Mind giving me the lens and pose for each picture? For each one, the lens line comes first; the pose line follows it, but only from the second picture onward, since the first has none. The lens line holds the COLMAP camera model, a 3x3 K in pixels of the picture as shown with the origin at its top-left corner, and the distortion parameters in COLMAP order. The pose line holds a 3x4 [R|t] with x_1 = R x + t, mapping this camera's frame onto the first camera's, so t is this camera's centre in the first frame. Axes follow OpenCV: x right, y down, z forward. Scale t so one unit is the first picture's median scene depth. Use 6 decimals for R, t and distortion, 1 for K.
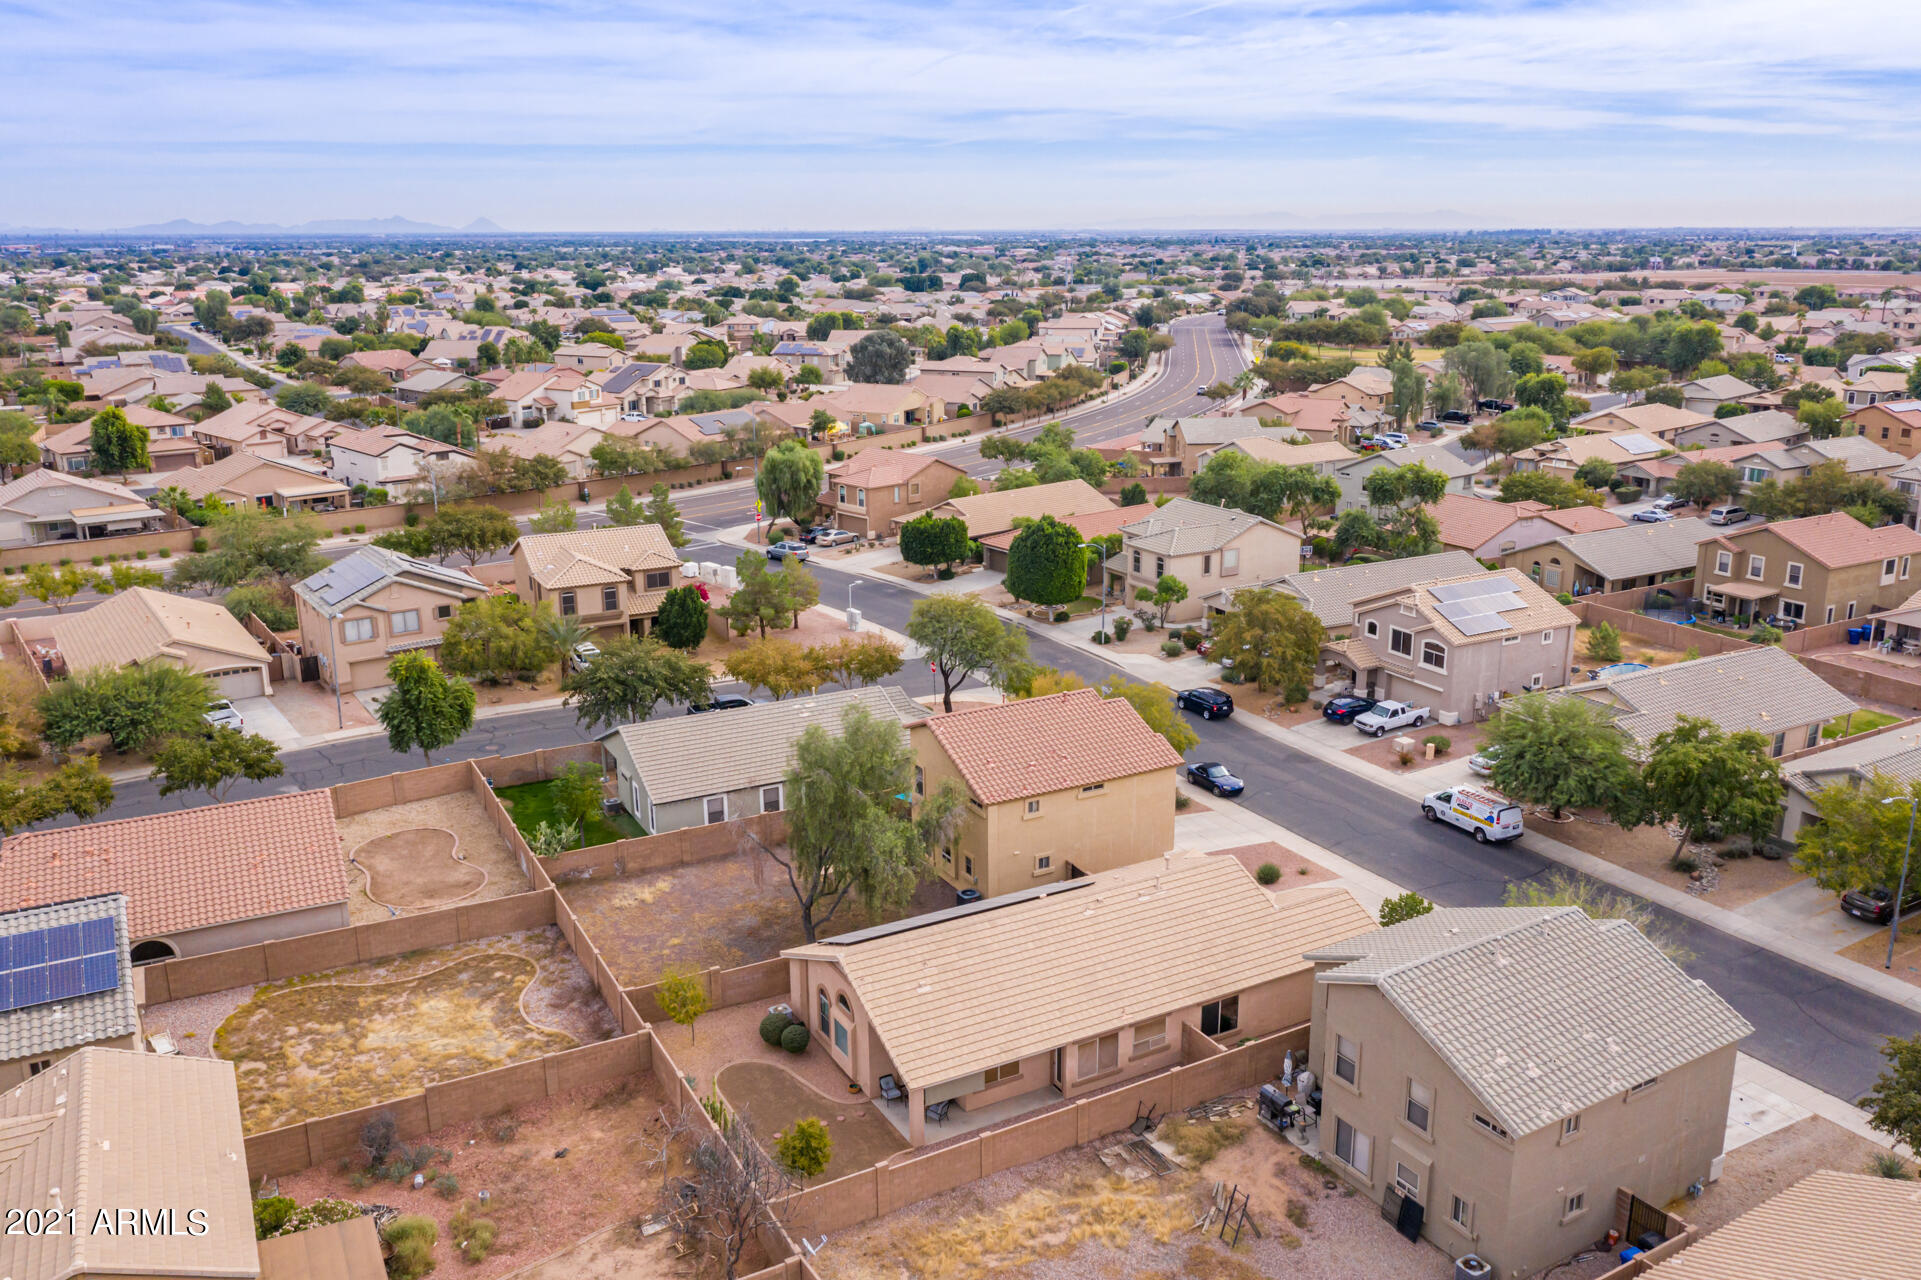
lens RADIAL K [[1513.2, 0, 960.5], [0, 1513.2, 640.0], [0, 0, 1]] dist [-0.010619, 0.003907]
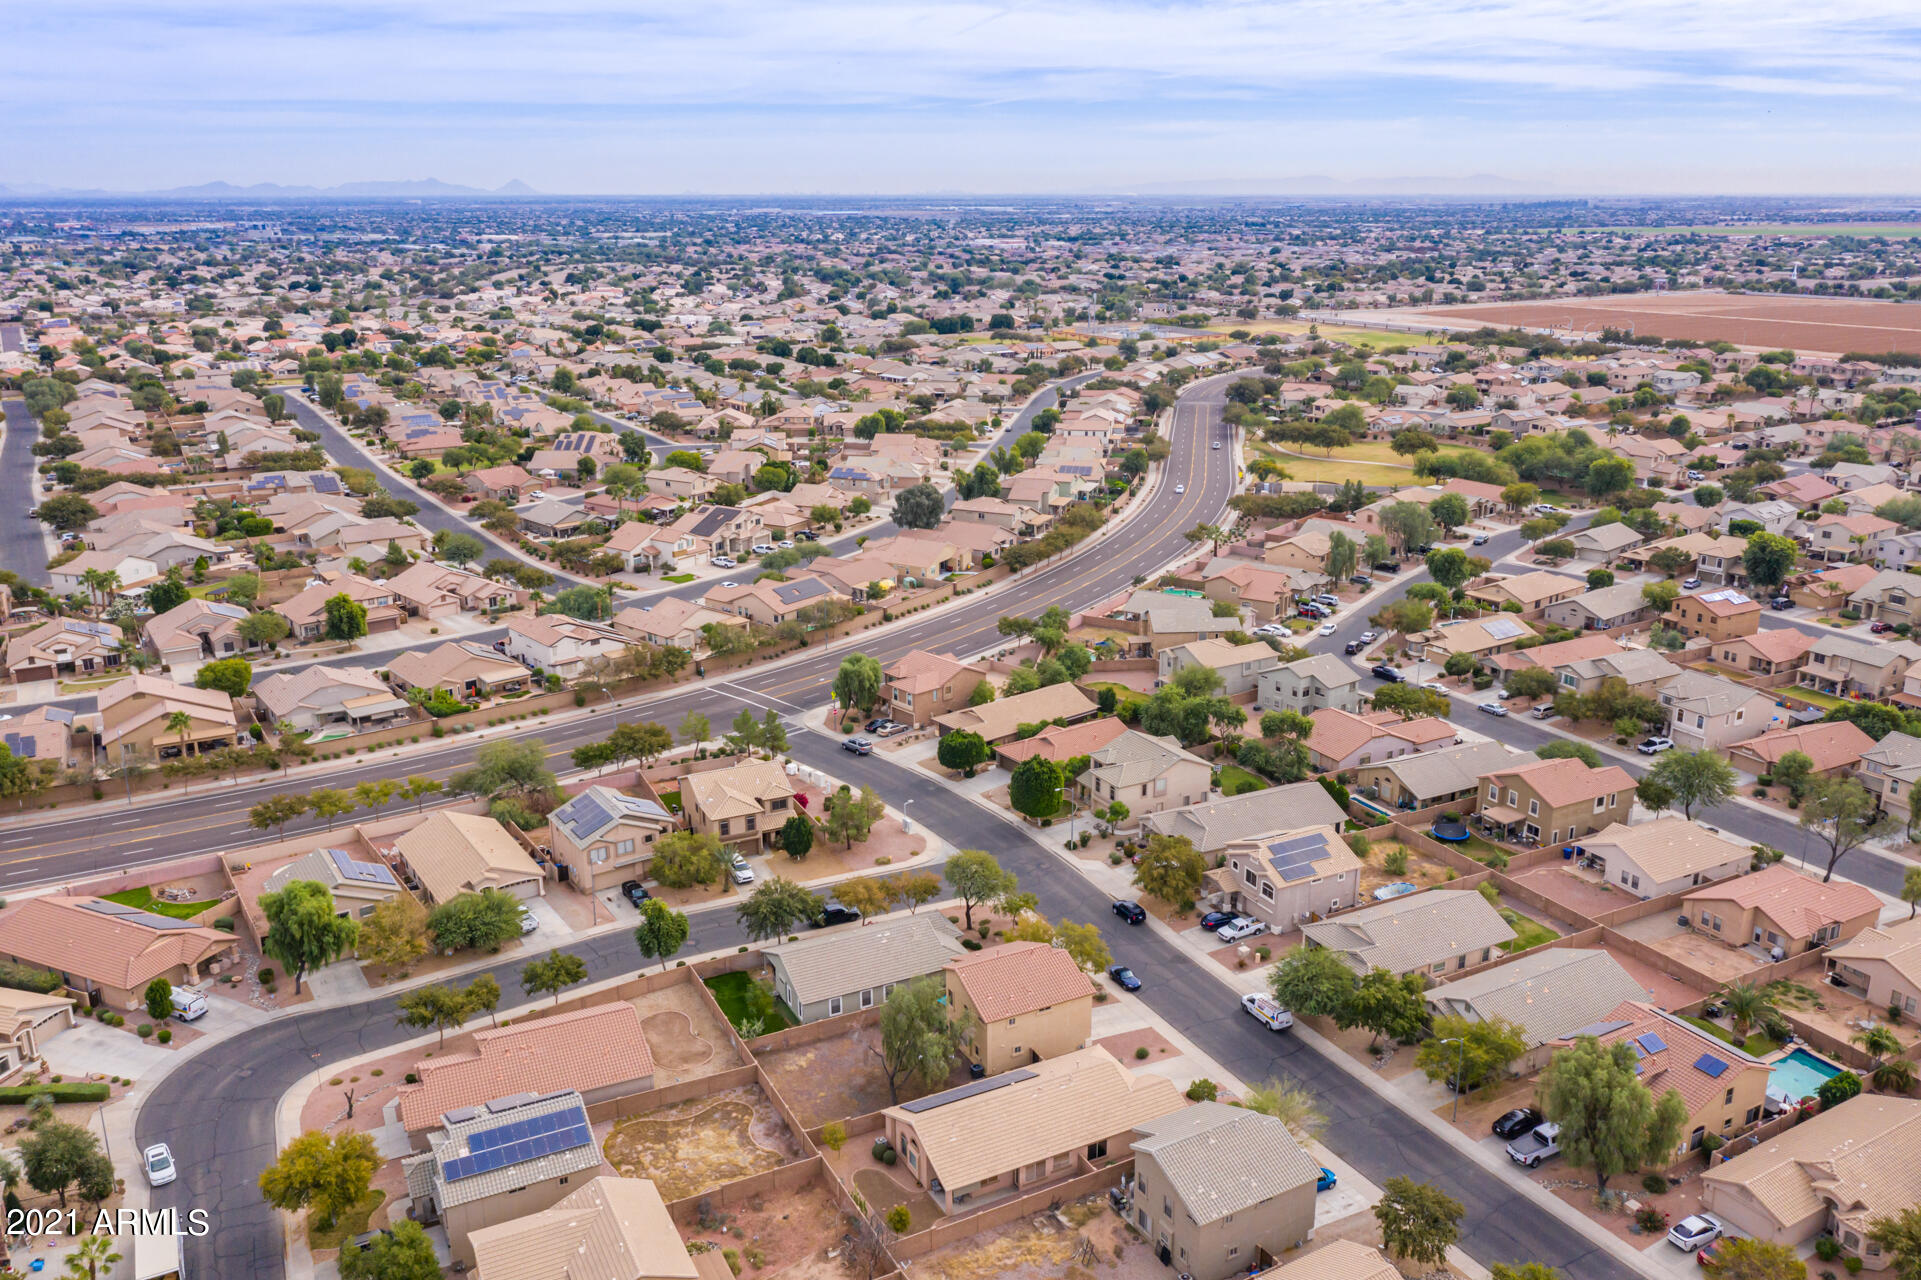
lens RADIAL K [[1513.2, 0, 960.5], [0, 1513.2, 640.0], [0, 0, 1]] dist [-0.010619, 0.003907]
pose [[0.999778, 0.008408, -0.019298, 0.012319], [-0.007952, 0.999691, 0.023566, -0.297187], [0.019491, -0.023407, 0.999536, -0.628431]]
